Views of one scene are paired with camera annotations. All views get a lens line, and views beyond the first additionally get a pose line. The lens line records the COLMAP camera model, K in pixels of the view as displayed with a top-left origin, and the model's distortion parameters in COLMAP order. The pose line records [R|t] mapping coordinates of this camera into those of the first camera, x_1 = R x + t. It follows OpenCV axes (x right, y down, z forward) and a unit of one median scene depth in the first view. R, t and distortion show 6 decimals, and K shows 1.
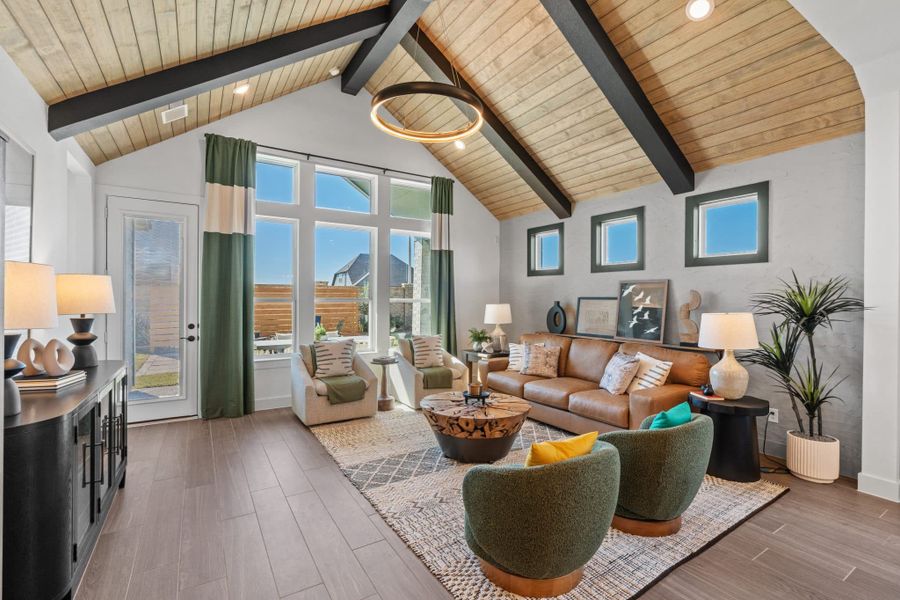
lens RADIAL K [[408.7, 0, 450.0], [0, 408.7, 300.0], [0, 0, 1]] dist [0.000553, 0.000148]
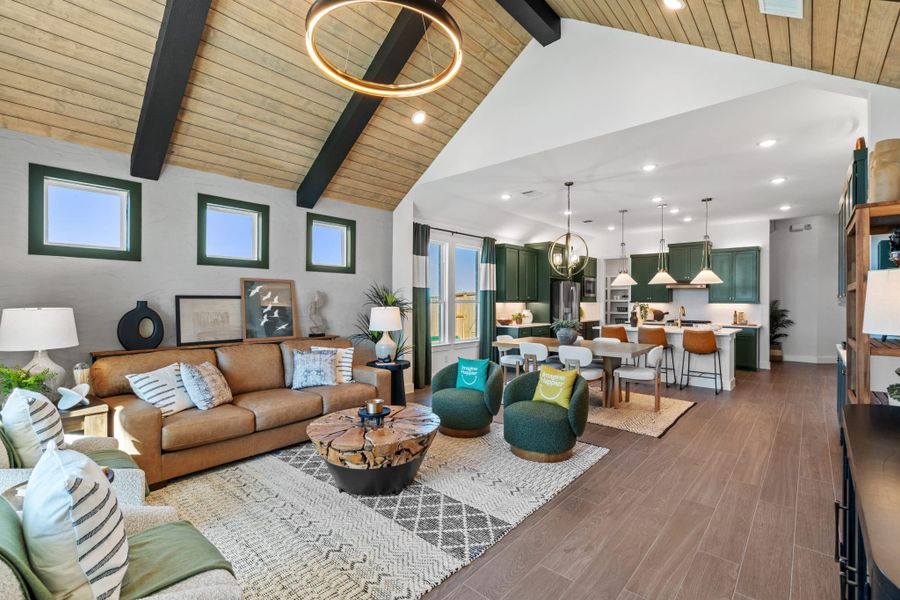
lens RADIAL K [[407.9, 0, 450.0], [0, 407.9, 300.0], [0, 0, 1]] dist [-0.002465, -0.000294]
pose [[-0.285588, -0.008691, 0.958313, -0.618187], [-0.000824, 0.999961, 0.008823, -0.006378], [-0.958352, 0.001730, -0.285584, 0.857735]]
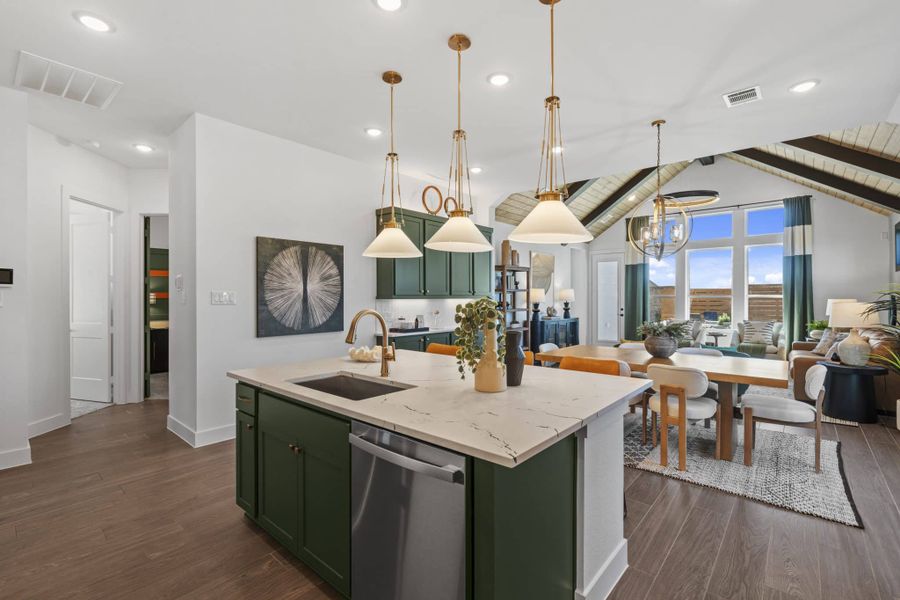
lens RADIAL K [[407.9, 0, 450.0], [0, 407.9, 300.0], [0, 0, 1]] dist [-0.002465, -0.000294]
pose [[0.296054, -0.002019, -0.955169, 1.192638], [-0.000563, 0.999997, -0.002288, 0.021967], [0.955171, 0.001215, 0.296052, -0.515611]]
